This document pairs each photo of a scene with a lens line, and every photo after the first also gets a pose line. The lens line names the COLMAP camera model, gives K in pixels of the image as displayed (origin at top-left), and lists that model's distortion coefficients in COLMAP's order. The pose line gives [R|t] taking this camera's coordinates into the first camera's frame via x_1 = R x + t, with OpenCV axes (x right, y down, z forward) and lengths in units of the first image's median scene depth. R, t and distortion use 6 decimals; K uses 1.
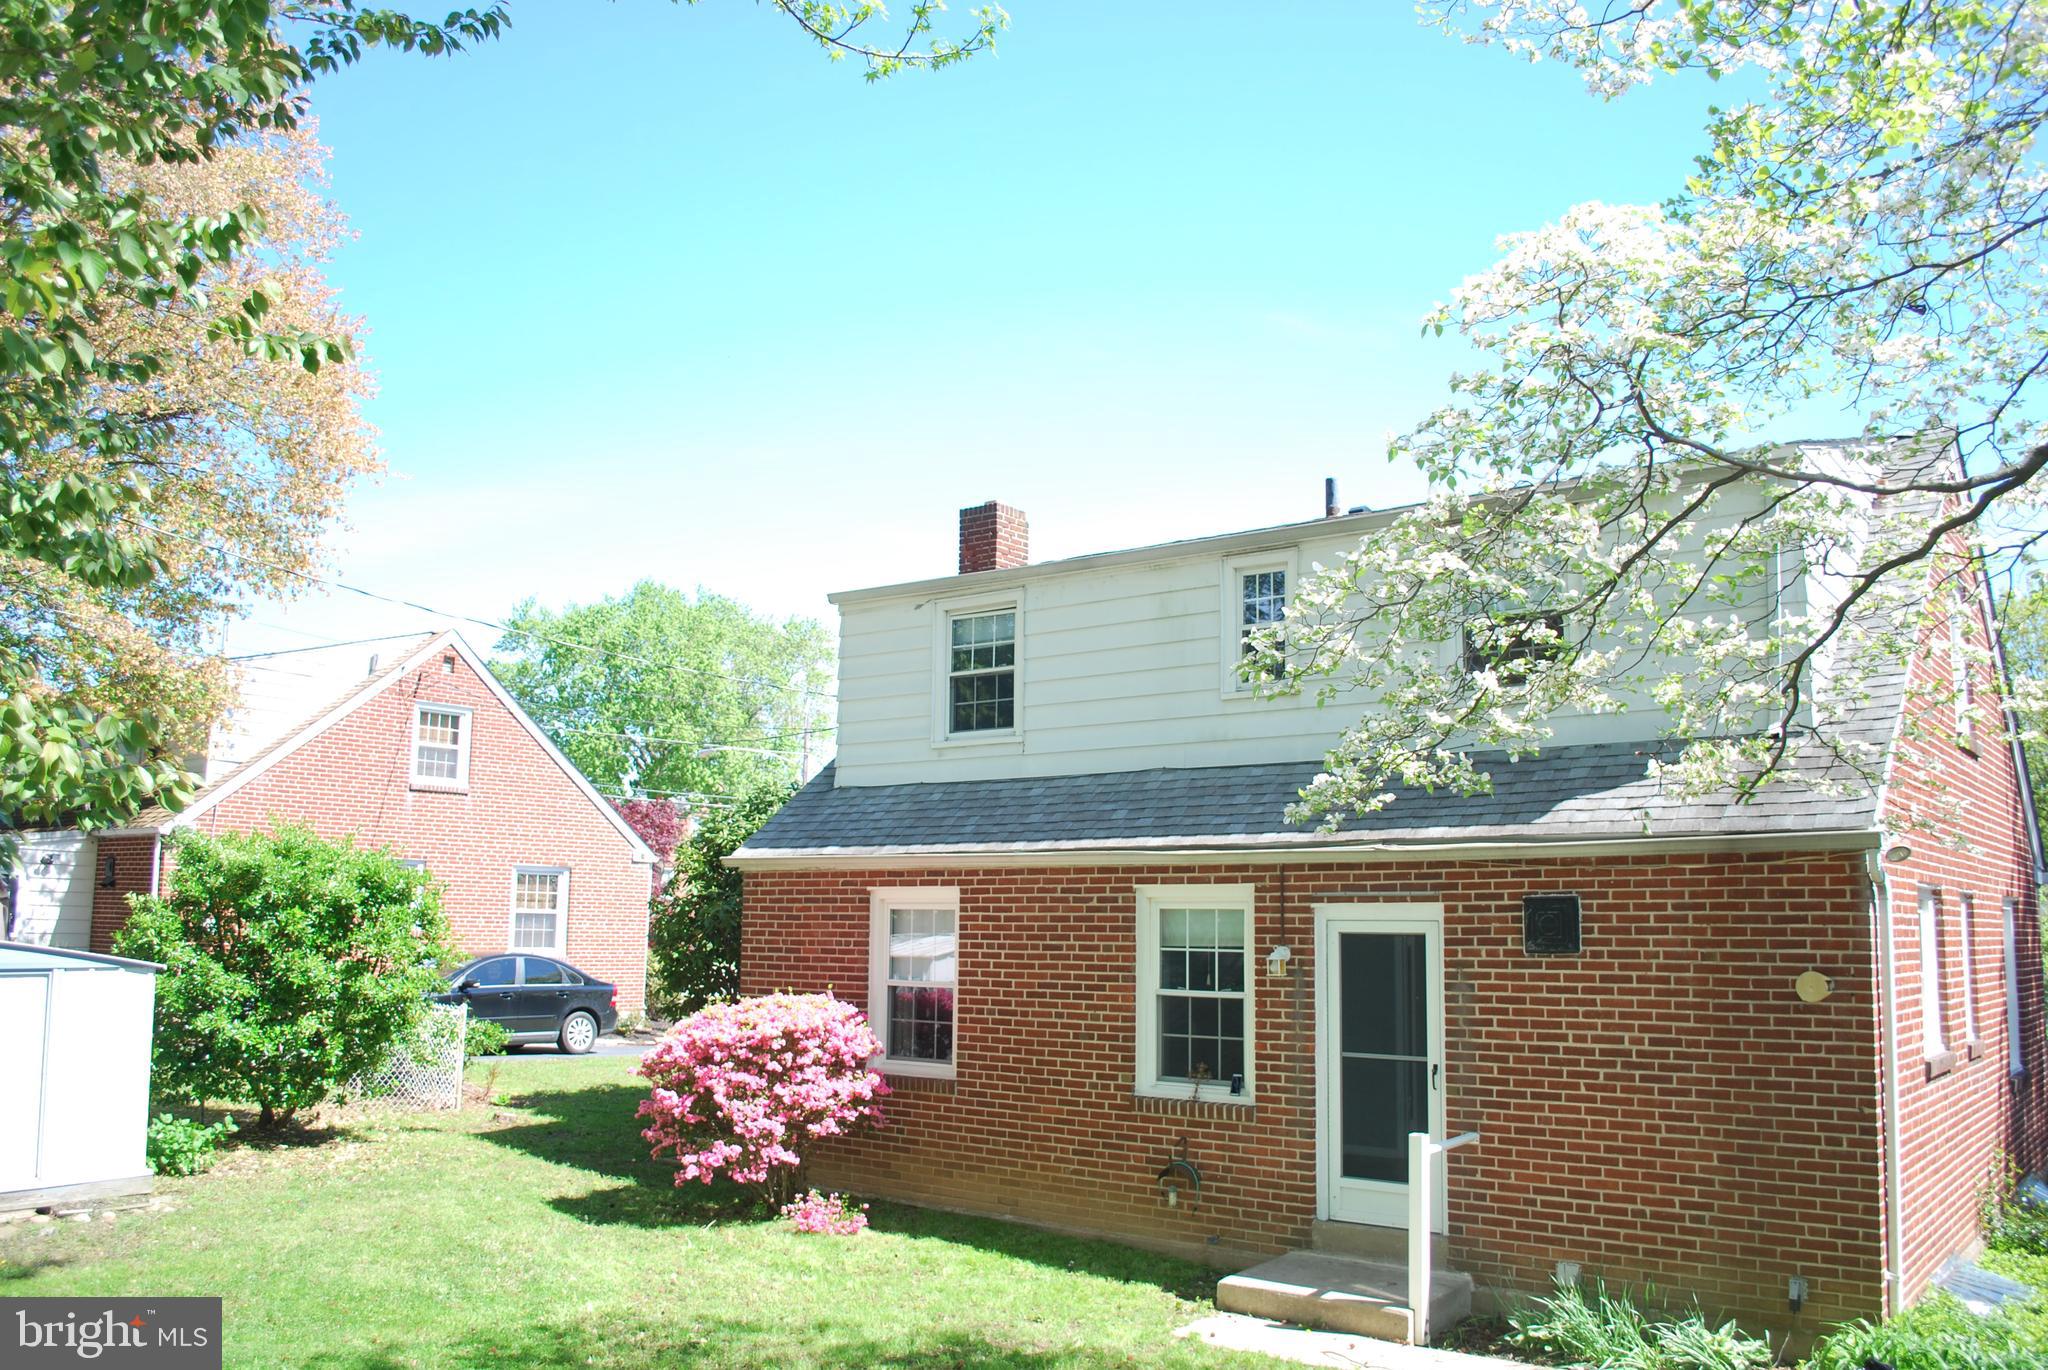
lens RADIAL K [[1639.7, 0, 1028.1], [0, 1639.7, 682.0], [0, 0, 1]] dist [-0.082200, 0.004225]
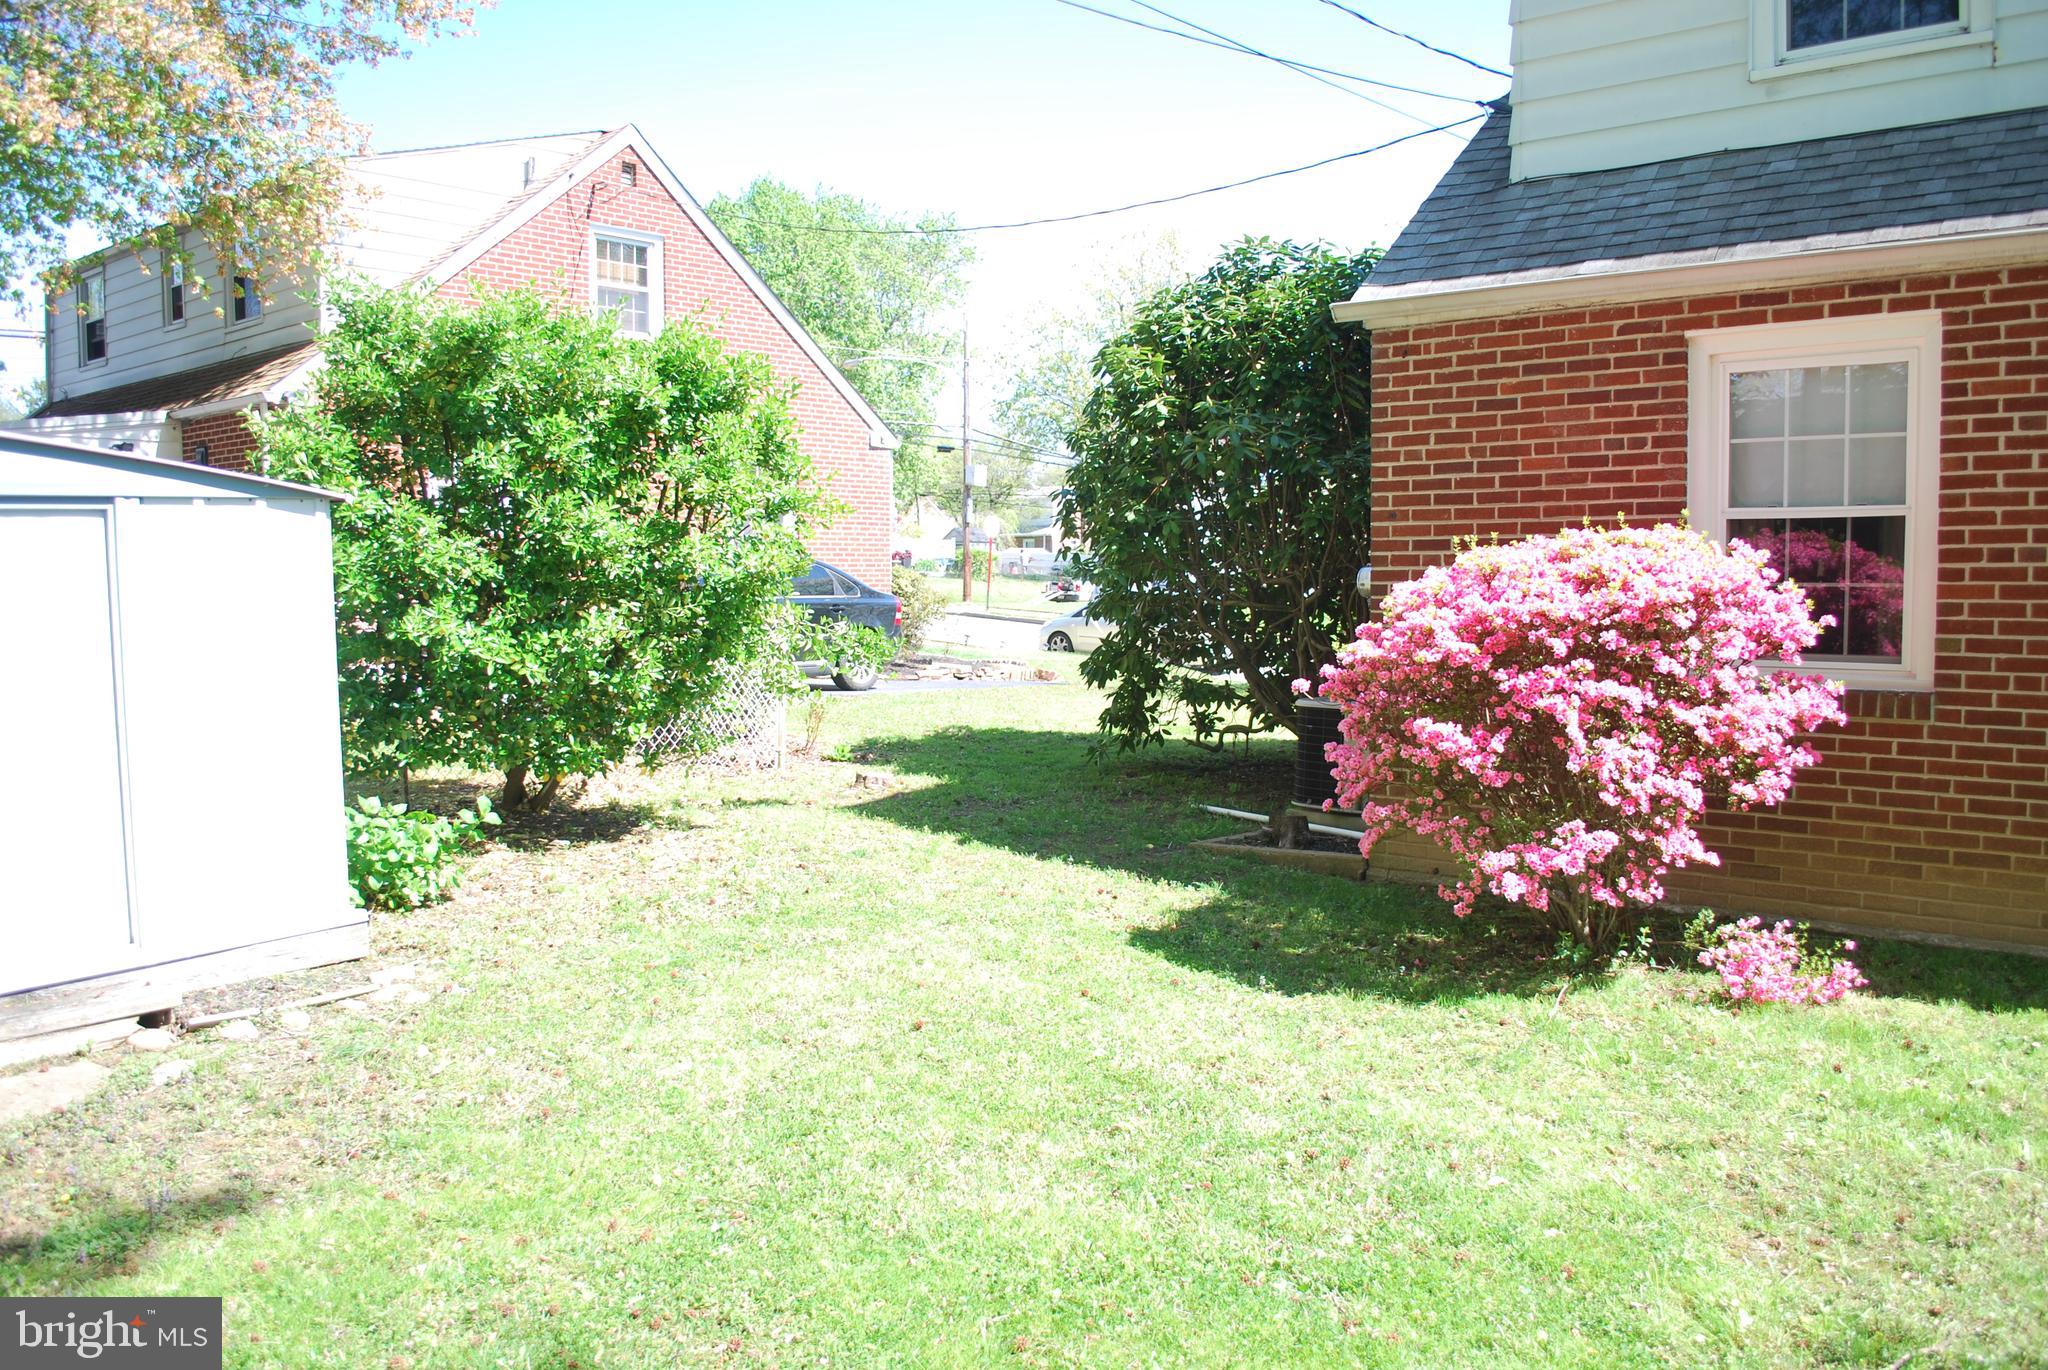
lens RADIAL K [[1639.7, 0, 1021.3], [0, 1639.7, 701.3], [0, 0, 1]] dist [-0.082200, 0.004225]
pose [[0.998754, -0.014395, -0.047775, -0.279947], [0.024618, 0.974995, 0.220861, 0.119746], [0.043401, -0.221762, 0.974135, 0.462934]]
